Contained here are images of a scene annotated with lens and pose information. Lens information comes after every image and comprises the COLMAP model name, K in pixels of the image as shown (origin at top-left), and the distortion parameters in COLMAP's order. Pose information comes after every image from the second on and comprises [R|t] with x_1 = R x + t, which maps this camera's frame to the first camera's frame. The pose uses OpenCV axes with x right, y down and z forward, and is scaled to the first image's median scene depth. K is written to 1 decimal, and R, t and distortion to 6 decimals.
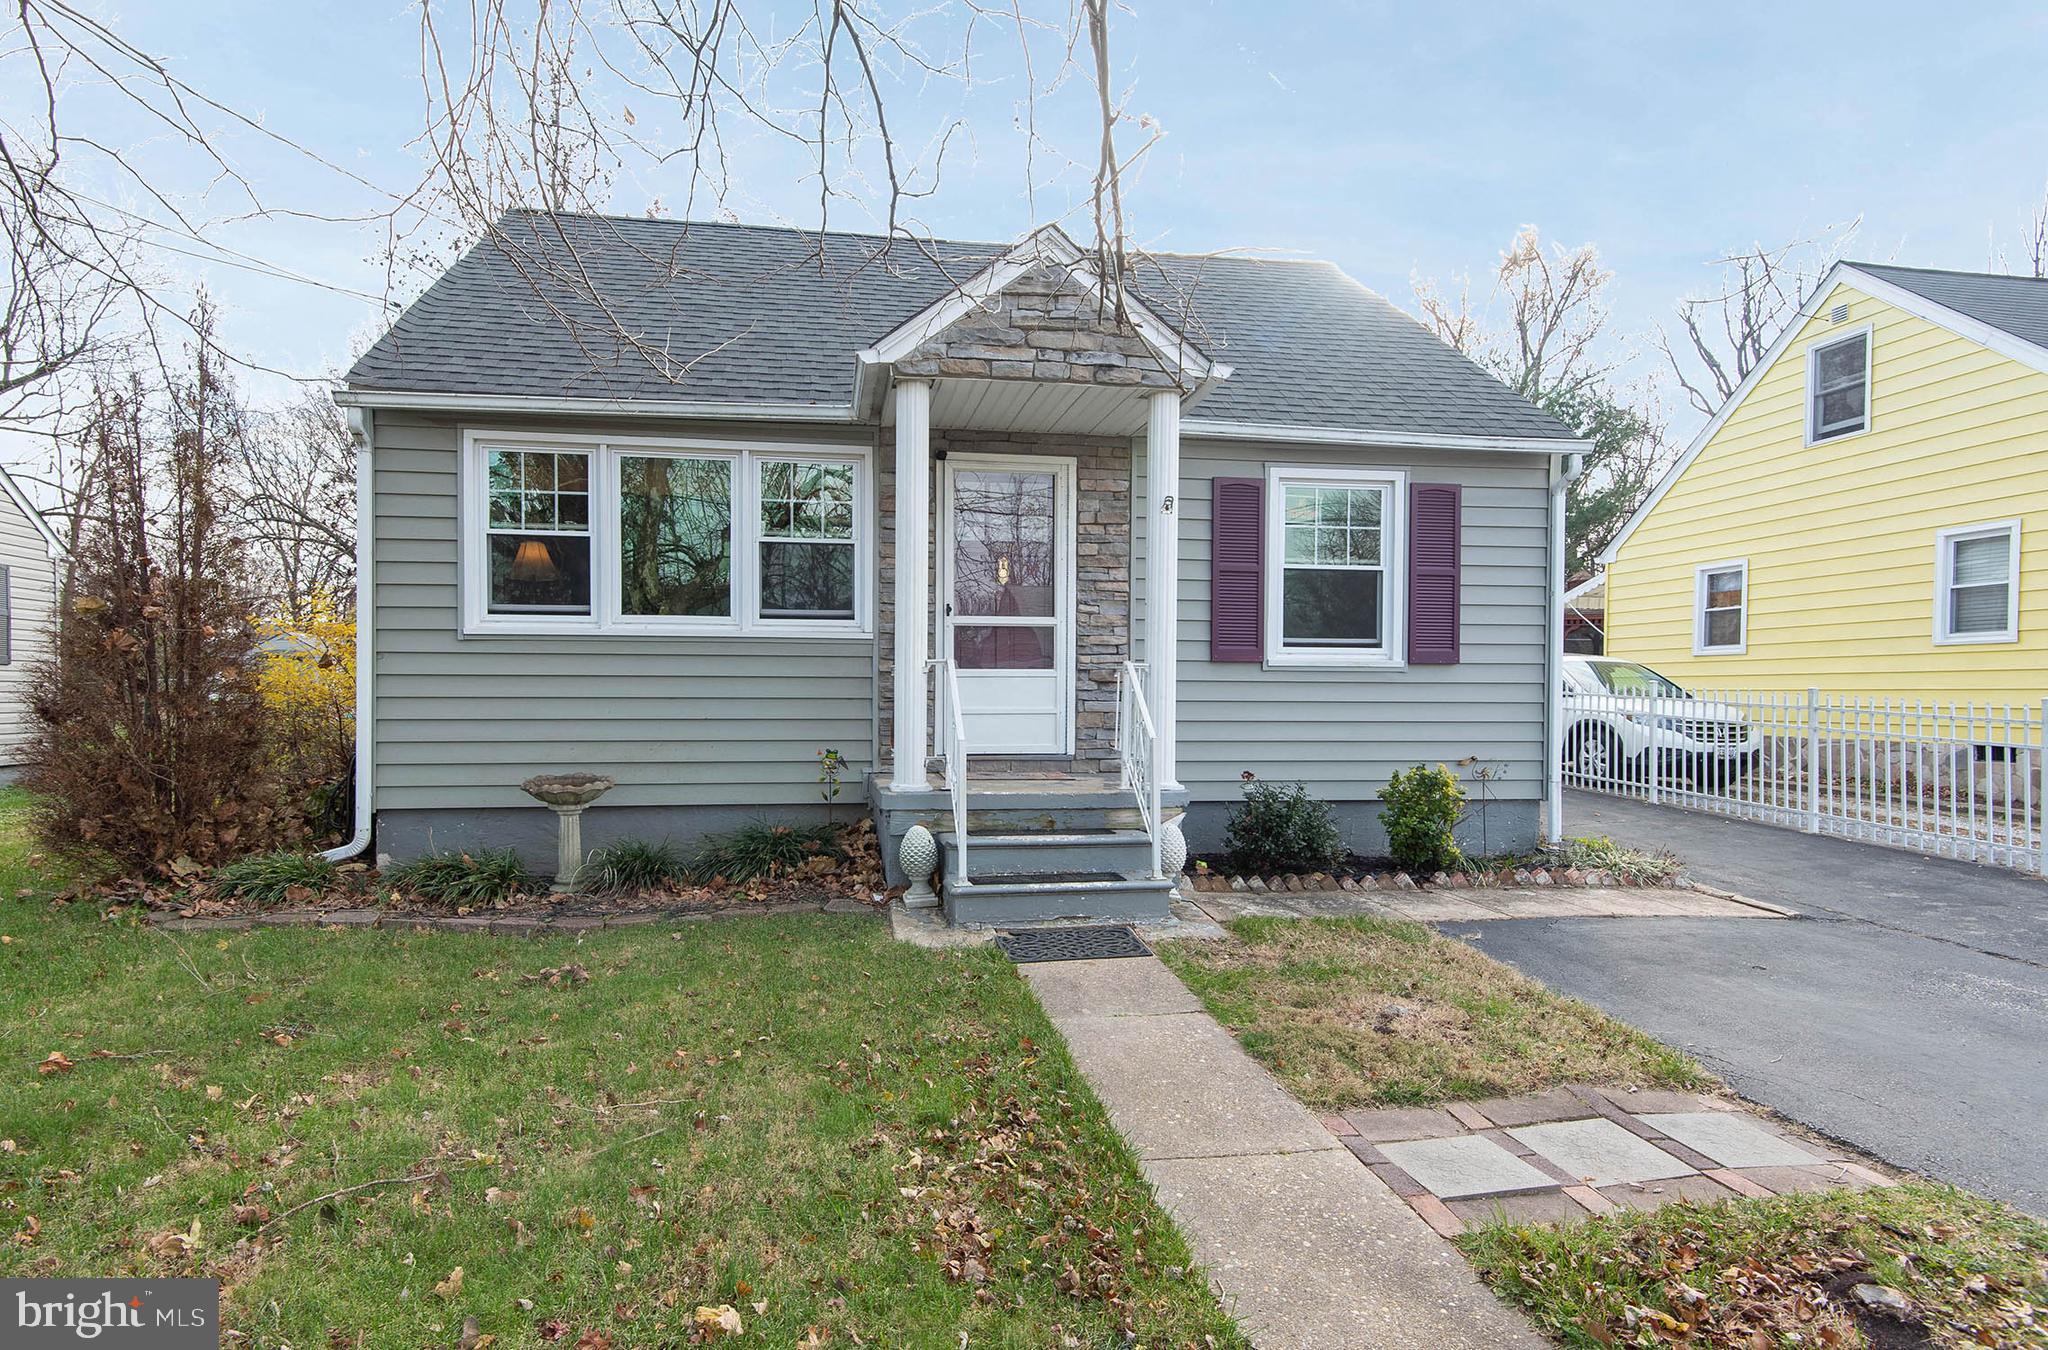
lens RADIAL K [[987.4, 0, 1024.0], [0, 987.4, 675.0], [0, 0, 1]] dist [0.001401, 0.000004]
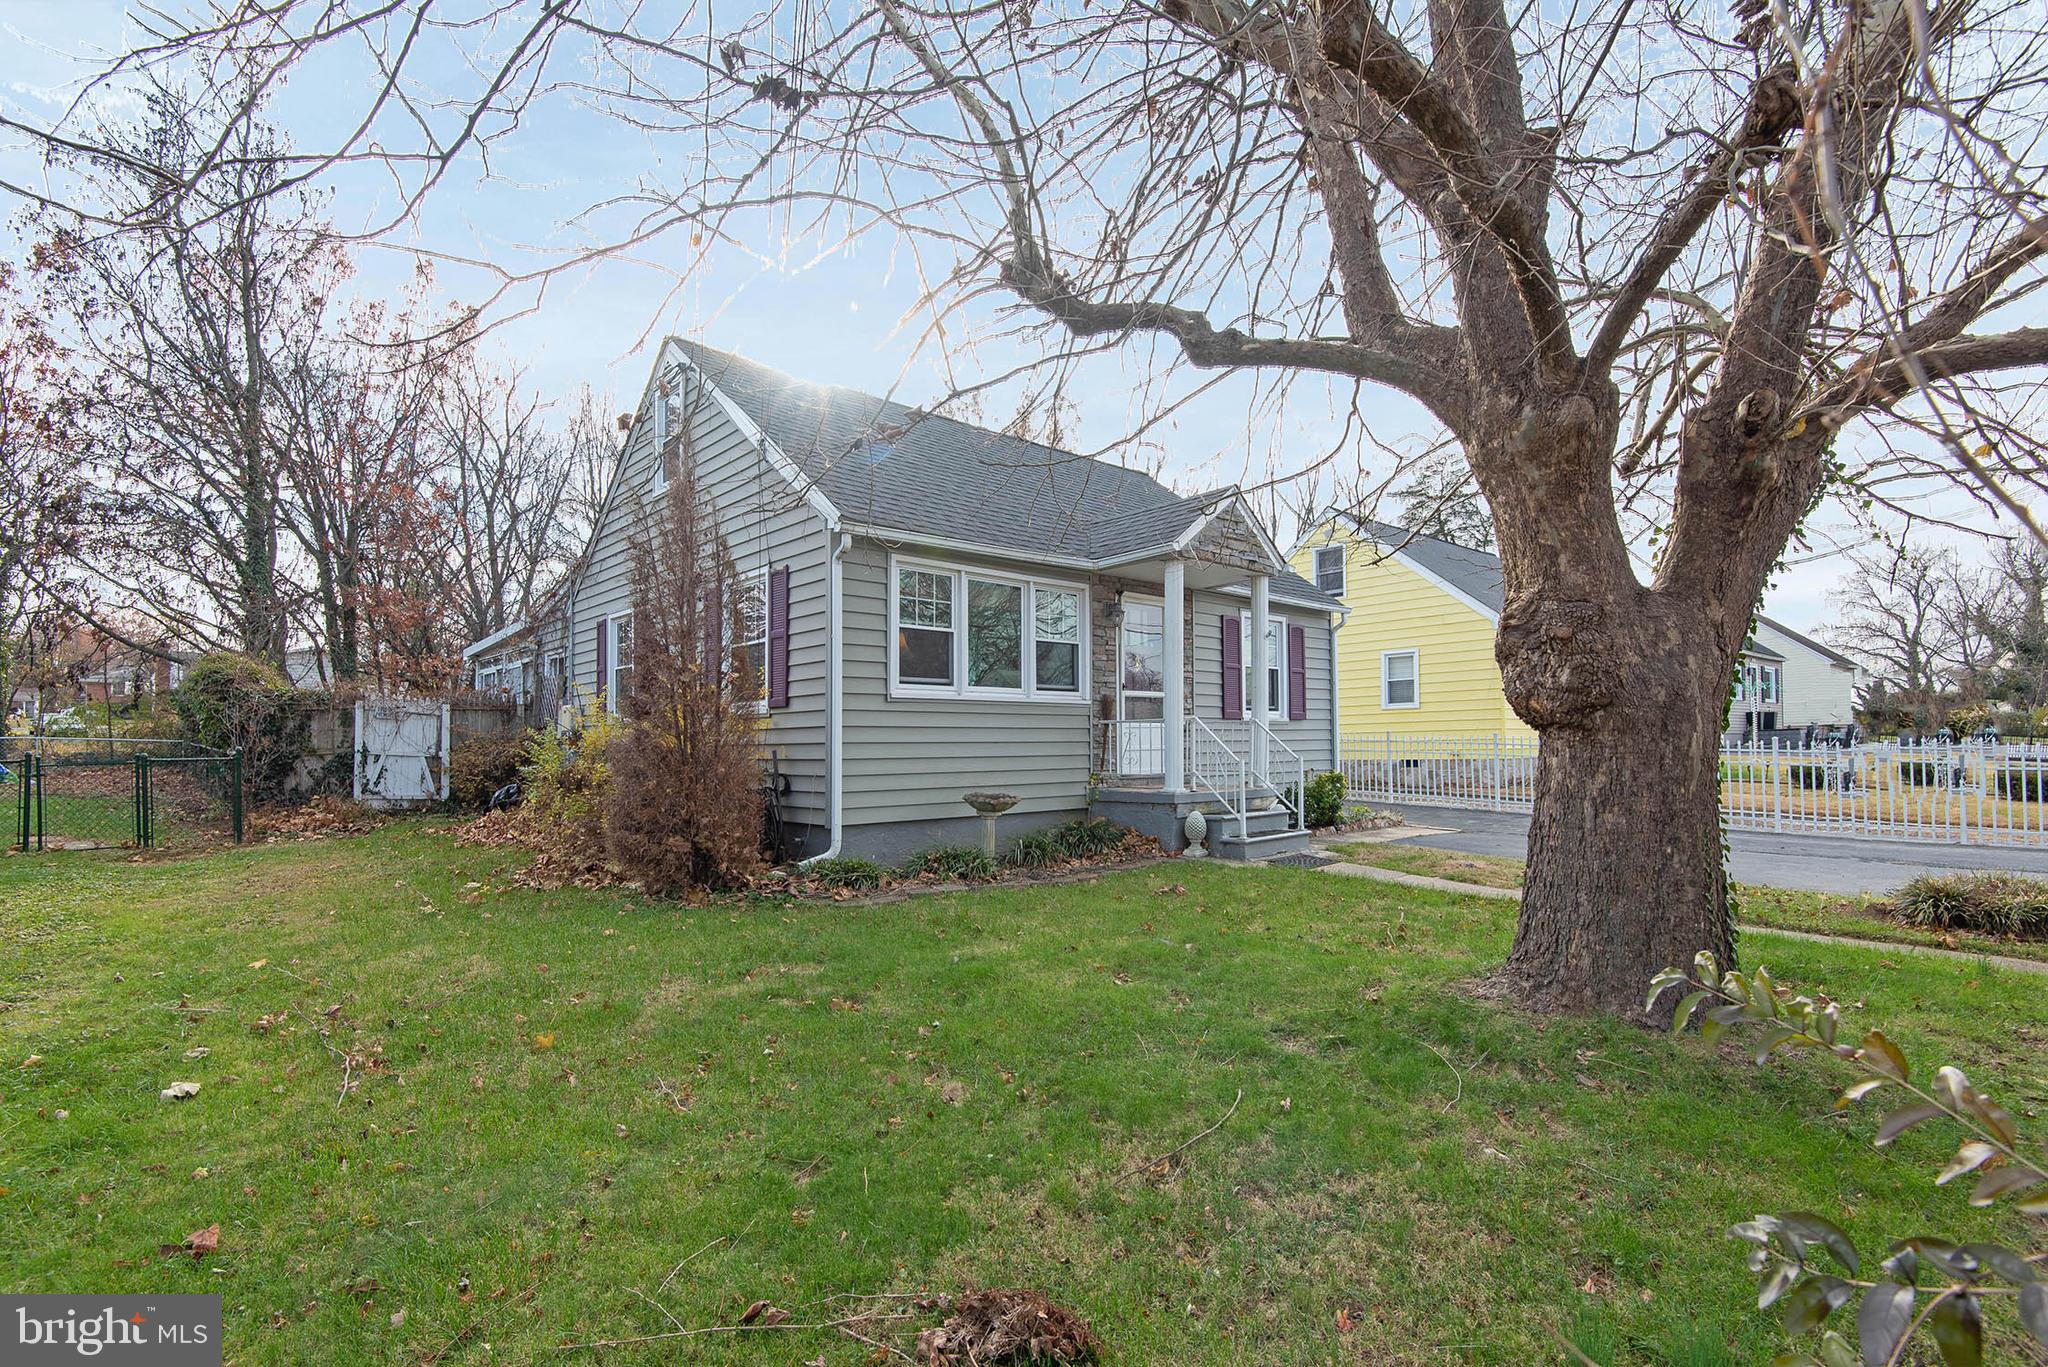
lens RADIAL K [[905.5, 0, 1024.0], [0, 905.5, 683.5], [0, 0, 1]] dist [0.009031, 0.000226]
pose [[0.834878, 0.024445, 0.549893, -1.094885], [-0.000427, 0.999042, -0.043764, -0.004890], [-0.550436, 0.036303, 0.834088, -0.180090]]
